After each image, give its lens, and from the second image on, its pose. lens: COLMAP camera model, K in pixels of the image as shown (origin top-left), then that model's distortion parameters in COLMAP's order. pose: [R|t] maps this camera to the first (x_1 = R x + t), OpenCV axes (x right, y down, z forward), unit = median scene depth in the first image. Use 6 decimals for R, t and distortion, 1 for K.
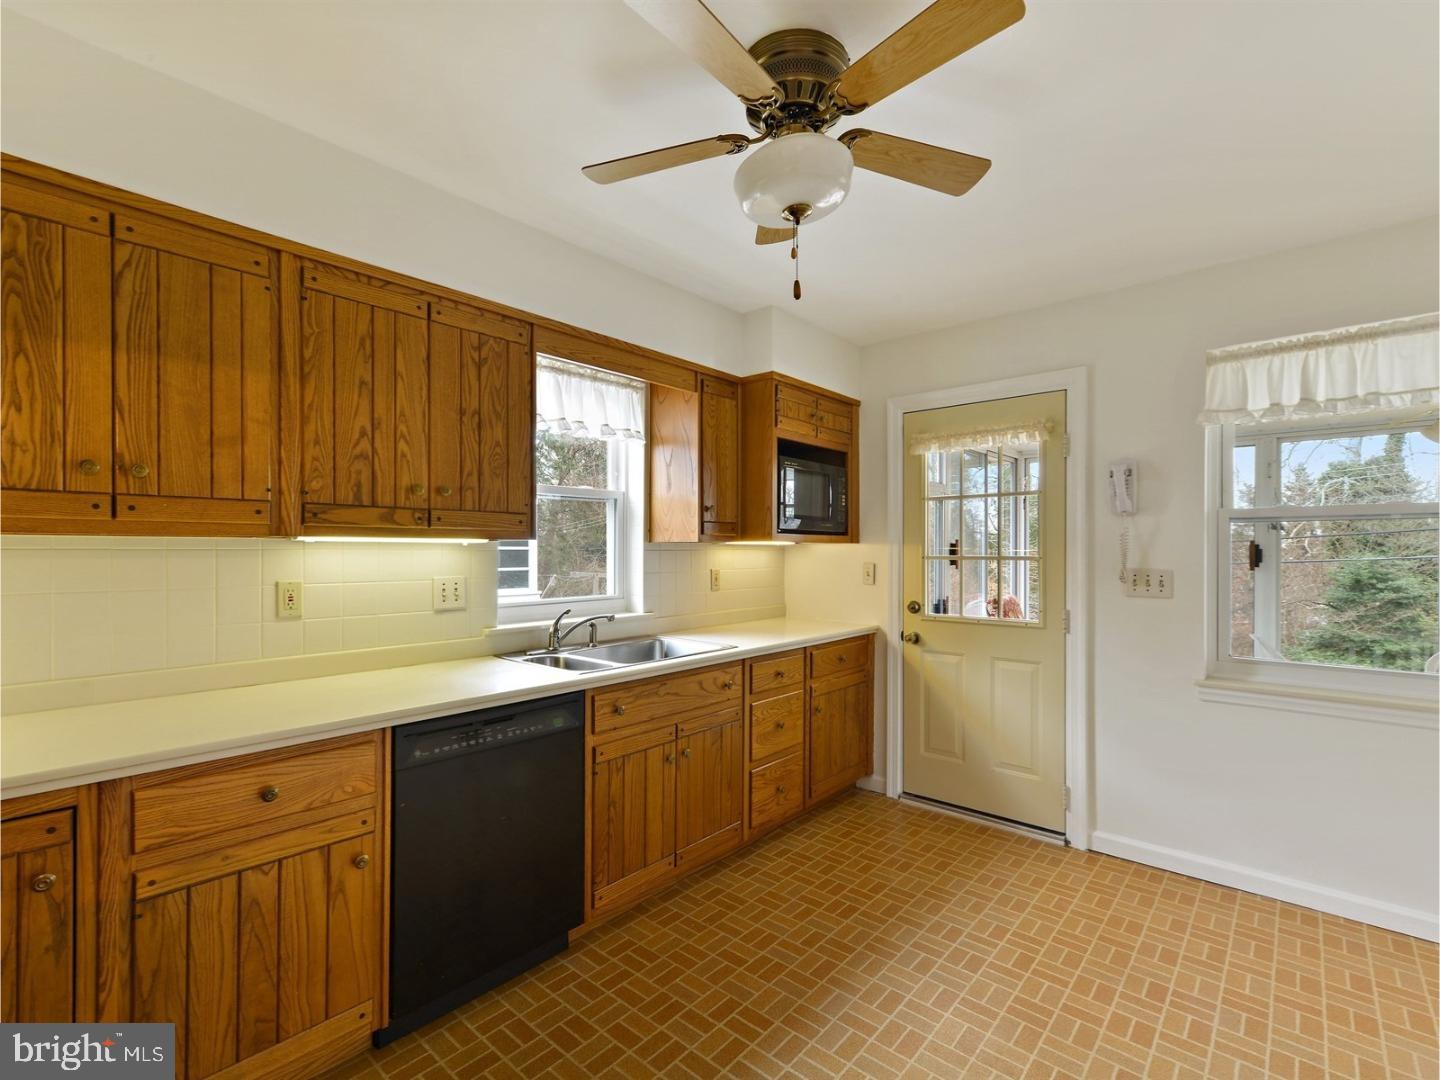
lens RADIAL K [[658.0, 0, 726.4], [0, 658.0, 547.6], [0, 0, 1]] dist [0.016648, 0.000635]
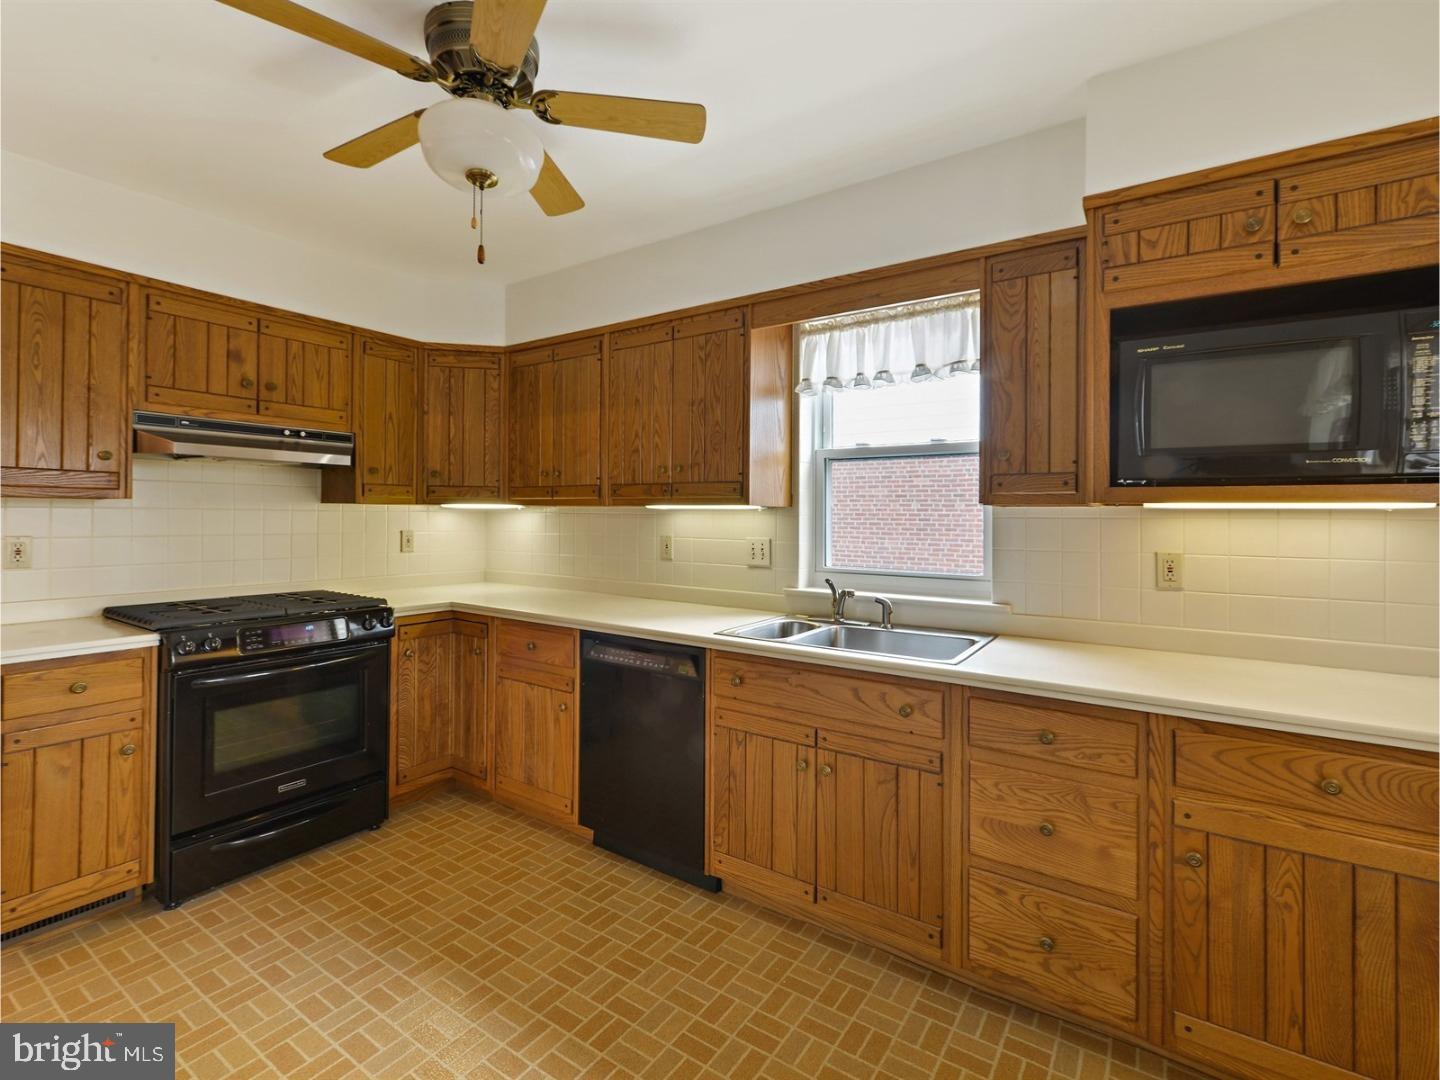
lens RADIAL K [[658.0, 0, 751.7], [0, 658.0, 514.8], [0, 0, 1]] dist [0.016648, 0.000635]
pose [[0.148424, -0.000285, -0.988924, 0.904221], [-0.004790, 0.999988, -0.001007, 0.004796], [0.988912, 0.004887, 0.148421, 0.999923]]
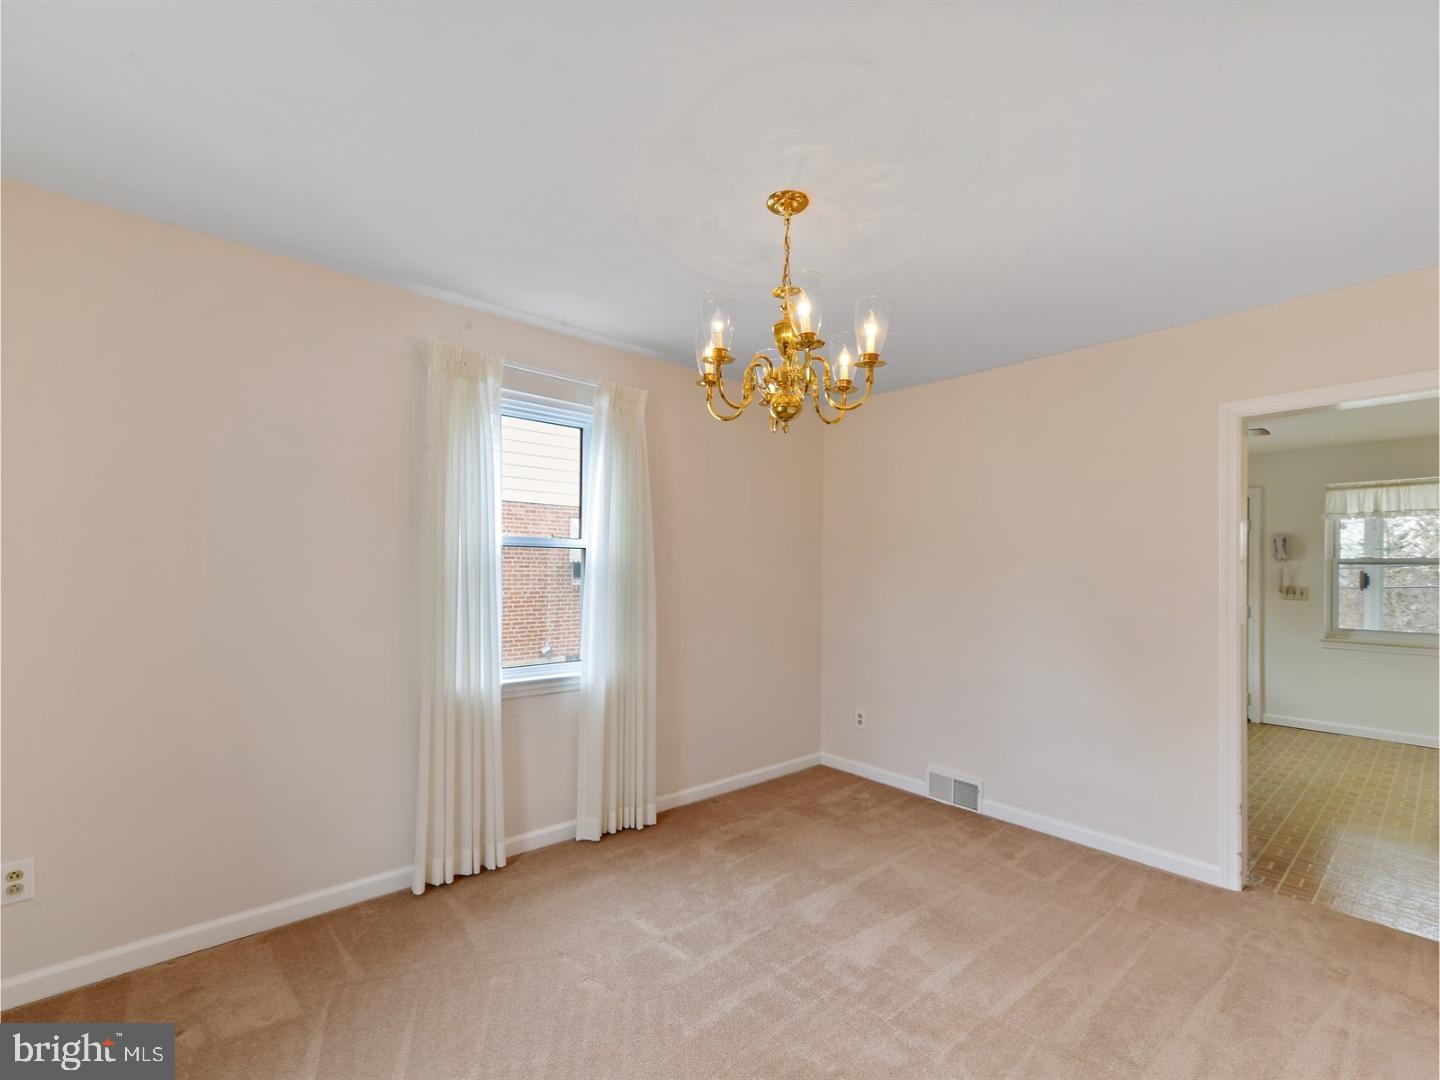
lens RADIAL K [[658.0, 0, 718.6], [0, 658.0, 551.7], [0, 0, 1]] dist [0.016648, 0.000635]
pose [[0.990153, 0.013640, -0.139324, -0.758519], [-0.014985, 0.999851, -0.008613, -0.028466], [0.139186, 0.010616, 0.990209, -1.163042]]
